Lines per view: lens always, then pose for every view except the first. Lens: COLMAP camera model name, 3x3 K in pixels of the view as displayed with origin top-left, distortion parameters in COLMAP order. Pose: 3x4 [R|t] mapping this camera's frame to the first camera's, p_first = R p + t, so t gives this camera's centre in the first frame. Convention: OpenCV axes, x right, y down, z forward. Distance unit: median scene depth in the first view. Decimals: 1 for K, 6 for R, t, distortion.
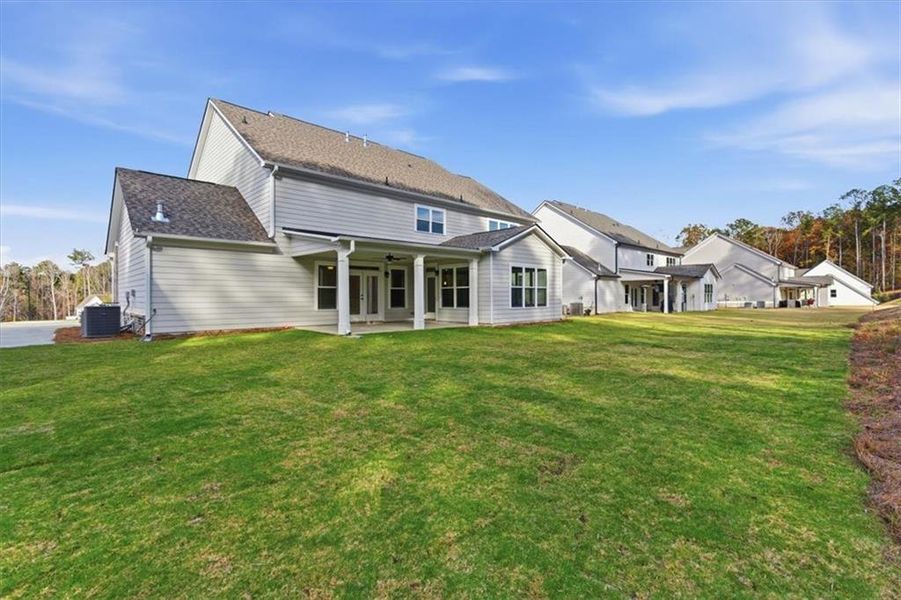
lens RADIAL K [[405.0, 0, 449.1], [0, 405.0, 295.9], [0, 0, 1]] dist [-0.003896, 0.000539]
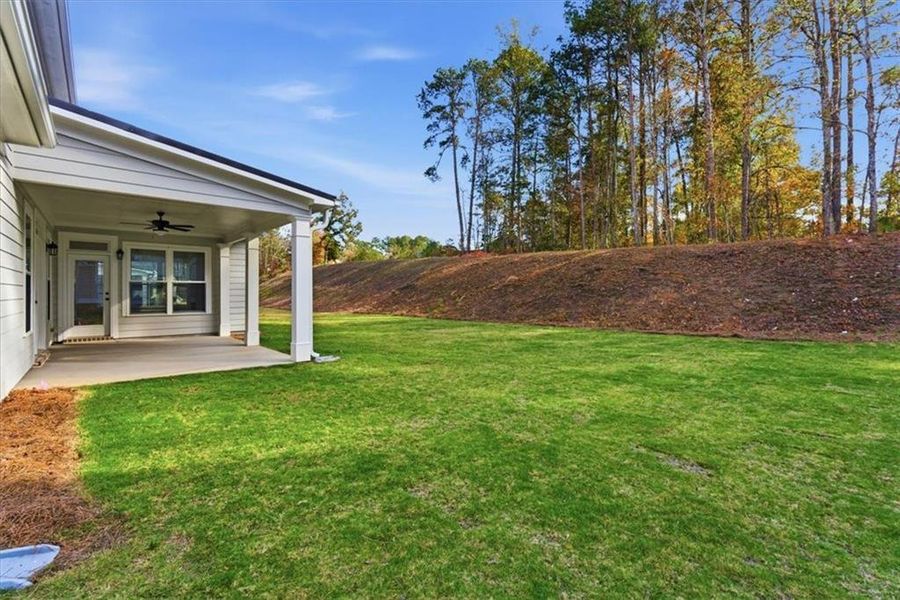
lens RADIAL K [[404.6, 0, 448.6], [0, 404.6, 295.9], [0, 0, 1]] dist [-0.003896, 0.000539]
pose [[0.045990, -0.004768, 0.998931, -0.598796], [-0.001661, 0.999987, 0.004849, -0.001732], [-0.998941, -0.001882, 0.045982, 0.528768]]
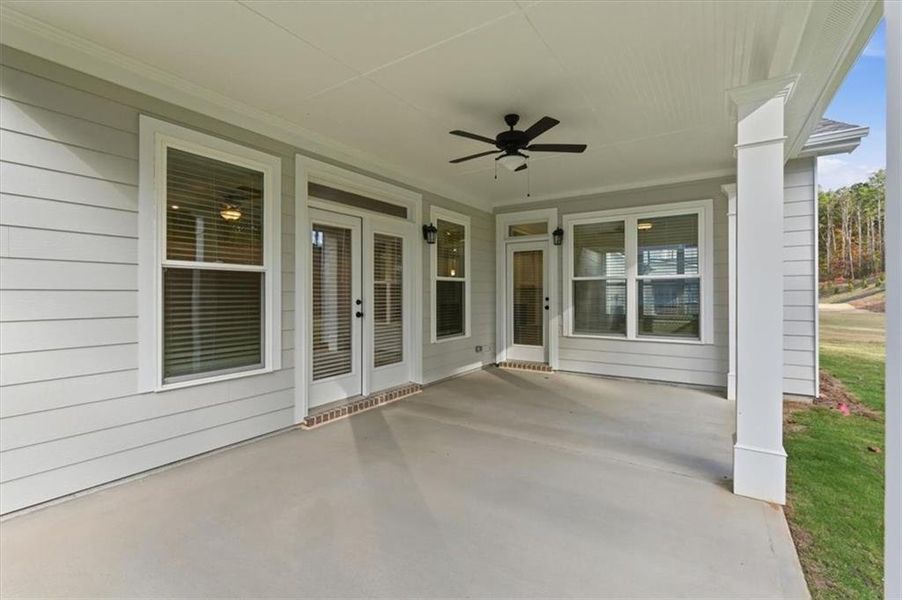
lens RADIAL K [[405.5, 0, 449.6], [0, 405.5, 295.9], [0, 0, 1]] dist [-0.003896, 0.000539]
pose [[0.976130, 0.000305, 0.217185, -0.208065], [-0.001156, 0.999992, 0.003790, -0.005877], [-0.217182, -0.003951, 0.976123, 0.697395]]
